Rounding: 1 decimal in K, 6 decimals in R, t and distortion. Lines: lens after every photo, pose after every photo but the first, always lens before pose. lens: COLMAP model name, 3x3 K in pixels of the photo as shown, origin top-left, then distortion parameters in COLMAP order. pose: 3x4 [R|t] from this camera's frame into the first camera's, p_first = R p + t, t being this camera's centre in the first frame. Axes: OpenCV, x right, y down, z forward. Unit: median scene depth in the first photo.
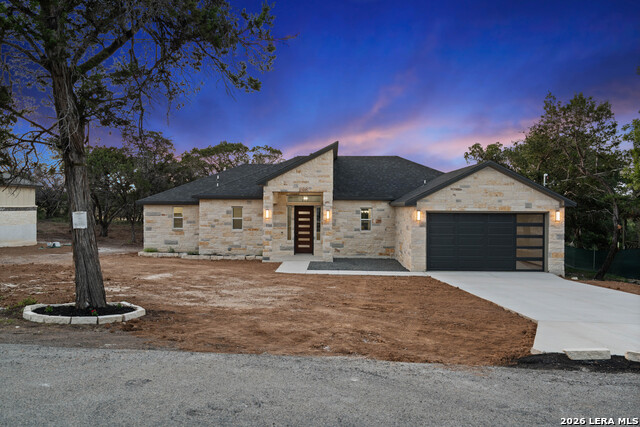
lens RADIAL K [[484.3, 0, 322.2], [0, 484.3, 212.1], [0, 0, 1]] dist [0.007573, 0.003170]
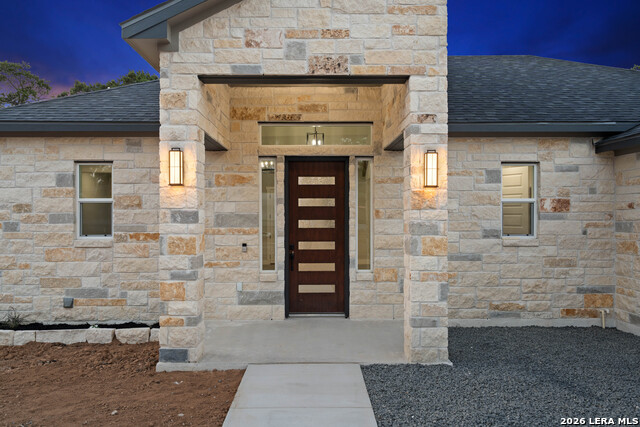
lens RADIAL K [[520.9, 0, 317.5], [0, 520.9, 216.3], [0, 0, 1]] dist [0.016337, 0.006900]
pose [[0.999413, -0.009581, 0.032893, -0.047974], [0.010033, 0.999857, -0.013581, 0.028954], [-0.032758, 0.013903, 0.999367, 0.674038]]
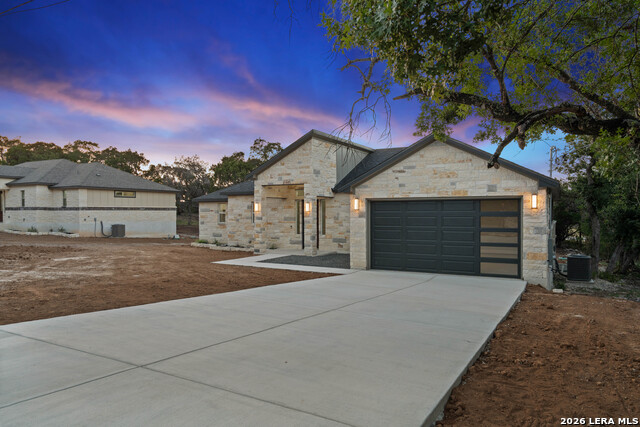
lens RADIAL K [[433.6, 0, 319.6], [0, 433.6, 213.8], [0, 0, 1]] dist [-0.001881, -0.000012]
pose [[0.883421, -0.006985, -0.468527, 0.394579], [0.002776, 0.999949, -0.009672, 0.024740], [0.468571, 0.007243, 0.883396, 0.226998]]
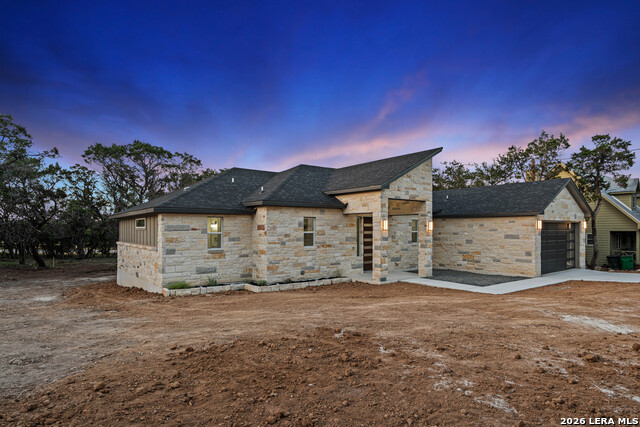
lens RADIAL K [[353.0, 0, 326.7], [0, 353.0, 229.5], [0, 0, 1]] dist [0.001293, -0.000083]
pose [[0.782437, -0.009636, 0.622656, -0.509330], [0.014132, 0.999898, -0.002284, 0.010234], [-0.622570, 0.010587, 0.782493, 0.540097]]
